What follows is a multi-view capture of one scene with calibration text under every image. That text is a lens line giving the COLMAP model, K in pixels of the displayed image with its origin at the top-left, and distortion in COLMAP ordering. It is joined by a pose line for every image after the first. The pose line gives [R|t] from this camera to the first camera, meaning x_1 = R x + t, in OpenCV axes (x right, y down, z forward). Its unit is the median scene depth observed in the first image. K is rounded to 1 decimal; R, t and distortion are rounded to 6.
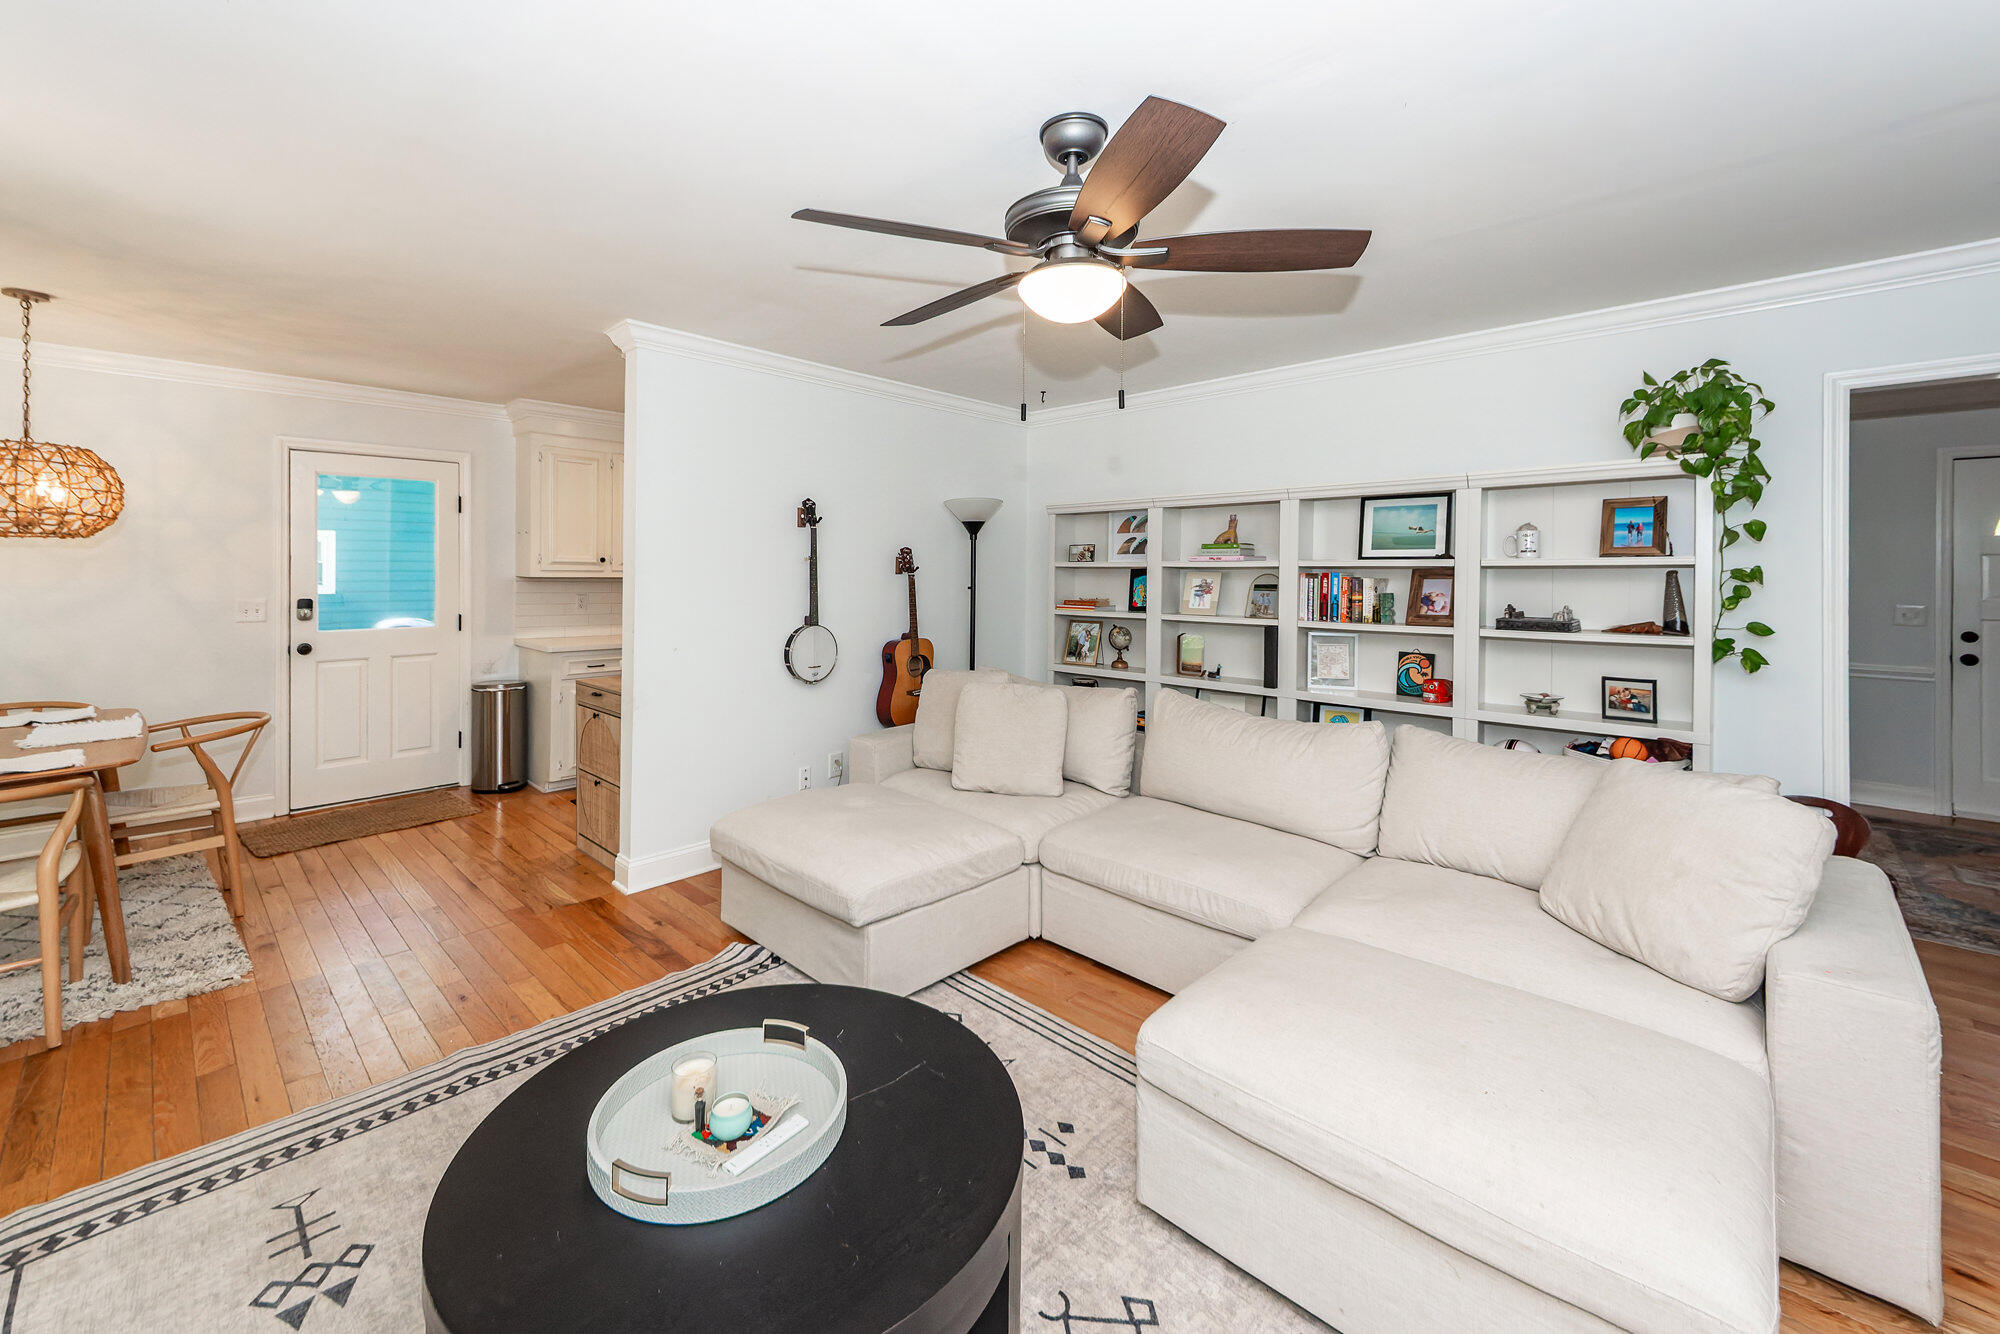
lens RADIAL K [[800.3, 0, 972.6], [0, 800.3, 567.0], [0, 0, 1]] dist [0.027402, -0.010919]
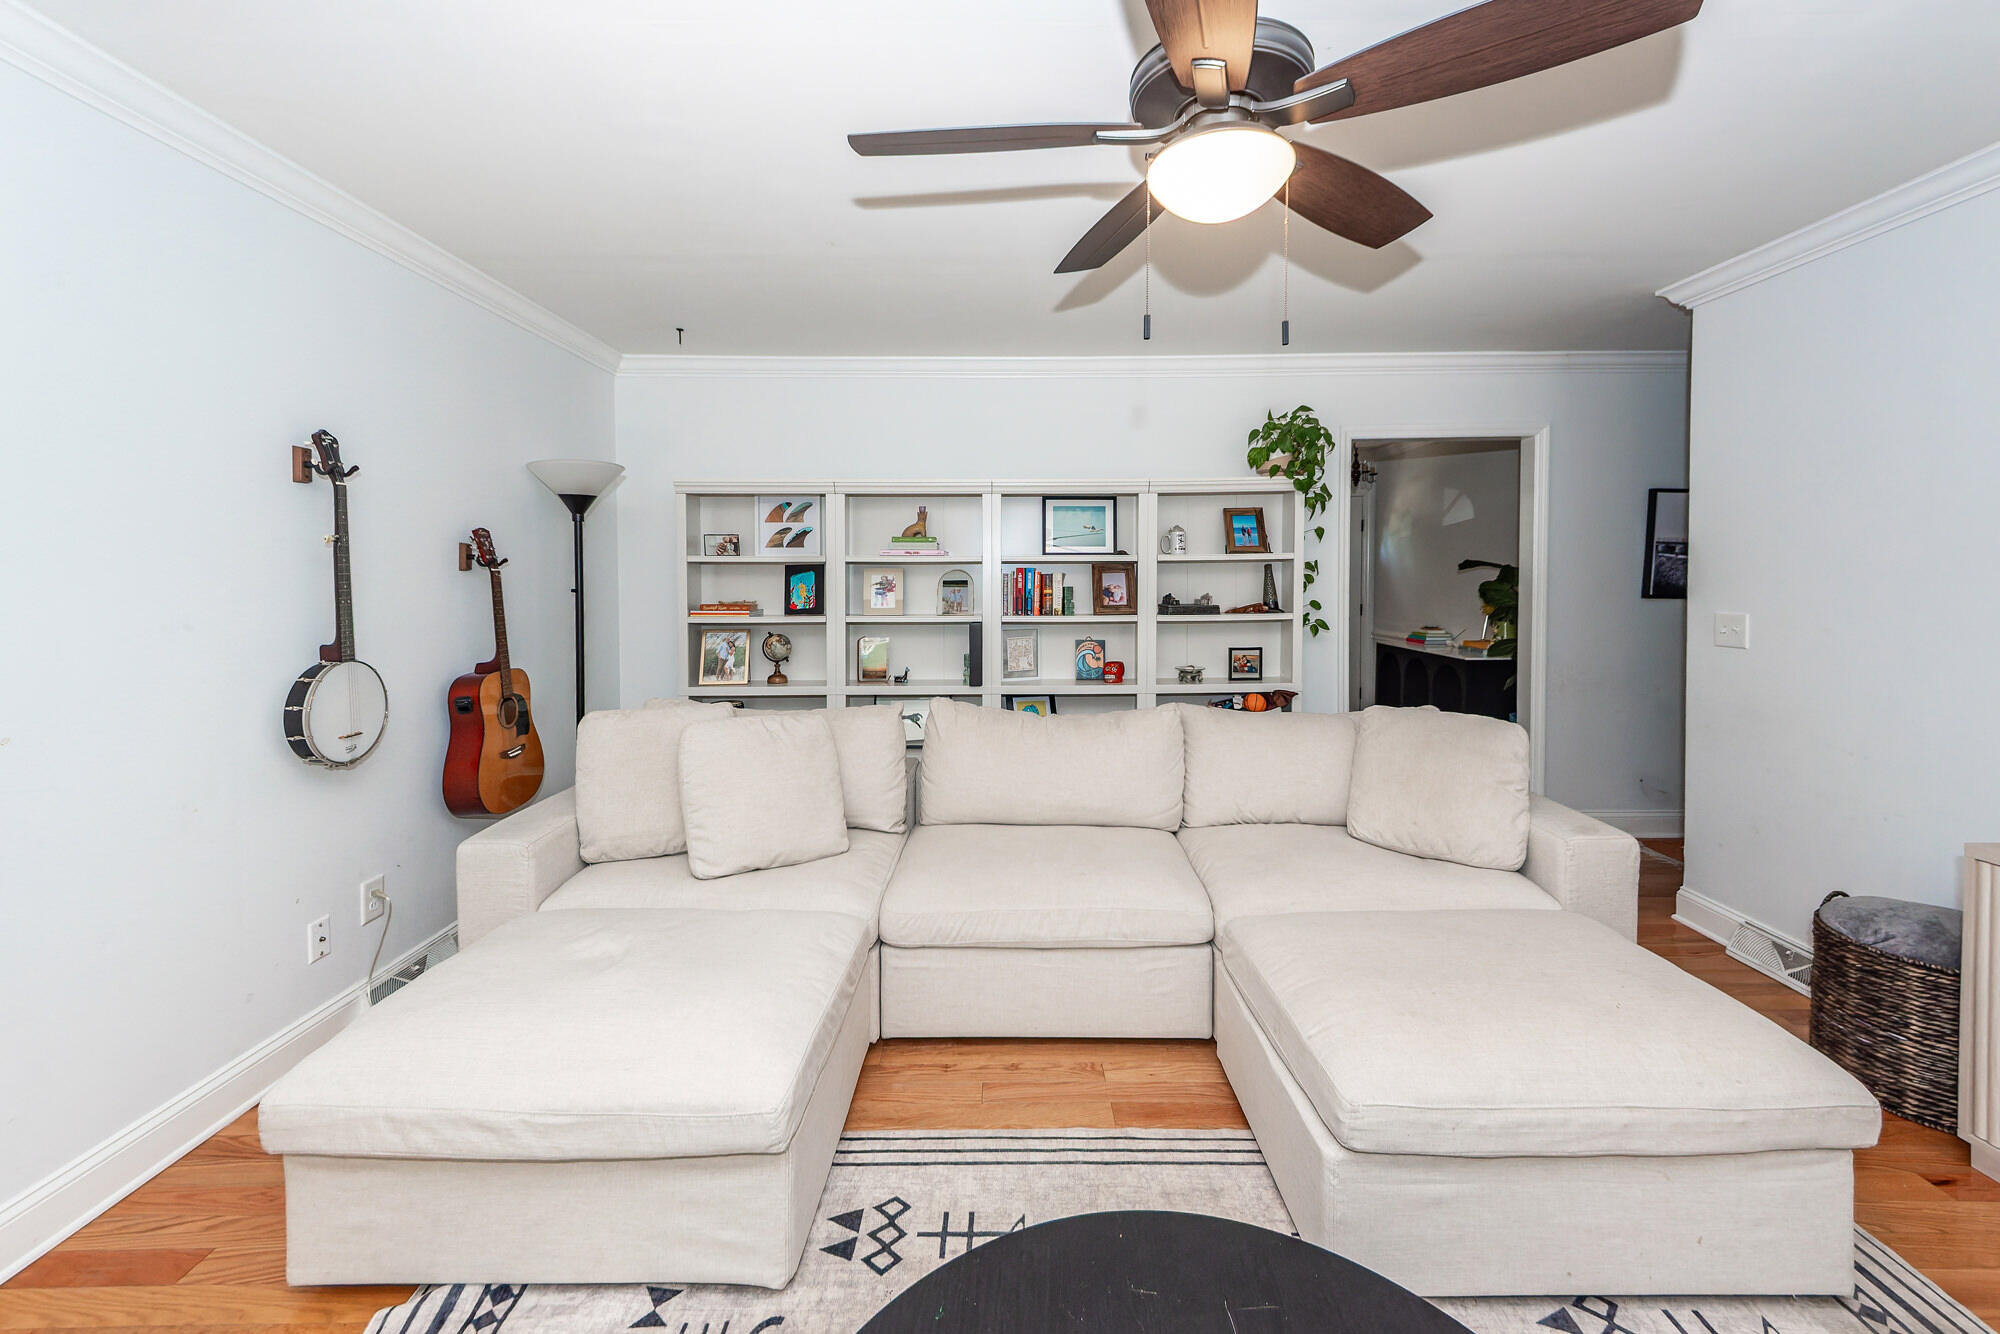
lens RADIAL K [[786.5, 0, 1005.0], [0, 786.5, 596.6], [0, 0, 1]] dist [0.010374, -0.000338]
pose [[0.706761, -0.023354, 0.707067, -0.274568], [0.002167, 0.999522, 0.030848, 0.012799], [-0.707449, -0.020270, 0.706473, 0.305636]]
